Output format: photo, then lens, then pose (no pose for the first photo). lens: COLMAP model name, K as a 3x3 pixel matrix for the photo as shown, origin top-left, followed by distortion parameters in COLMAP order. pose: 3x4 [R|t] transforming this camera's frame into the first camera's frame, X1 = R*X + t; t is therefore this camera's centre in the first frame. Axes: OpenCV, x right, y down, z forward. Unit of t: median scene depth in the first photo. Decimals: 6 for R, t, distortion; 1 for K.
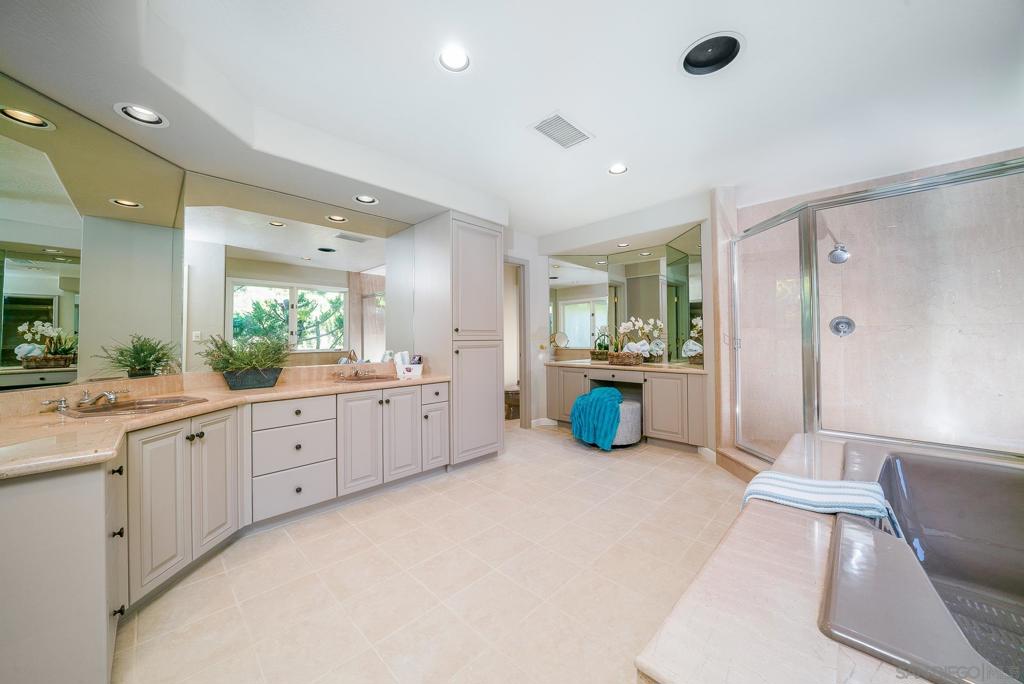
lens RADIAL K [[359.9, 0, 512.0], [0, 359.9, 342.0], [0, 0, 1]] dist [-0.000877, -0.000061]
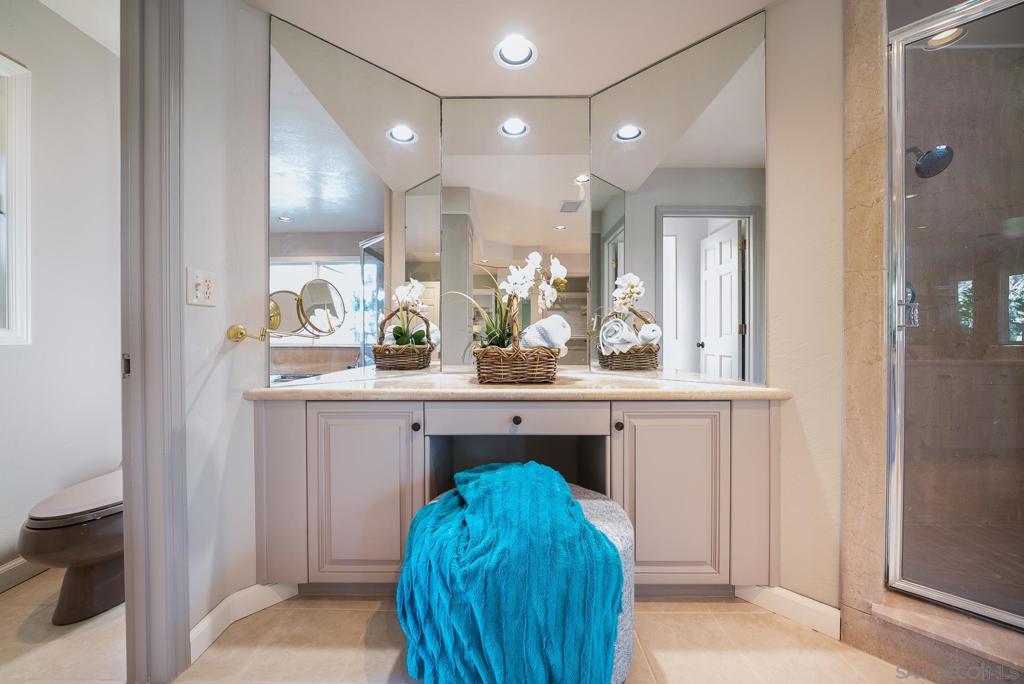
lens RADIAL K [[387.4, 0, 512.0], [0, 387.4, 342.0], [0, 0, 1]] dist [0.000689, 0.000066]
pose [[0.726125, -0.001255, 0.687562, 0.035196], [0.002213, 0.999997, -0.000512, 0.021443], [-0.687560, 0.001894, 0.726126, 0.653262]]
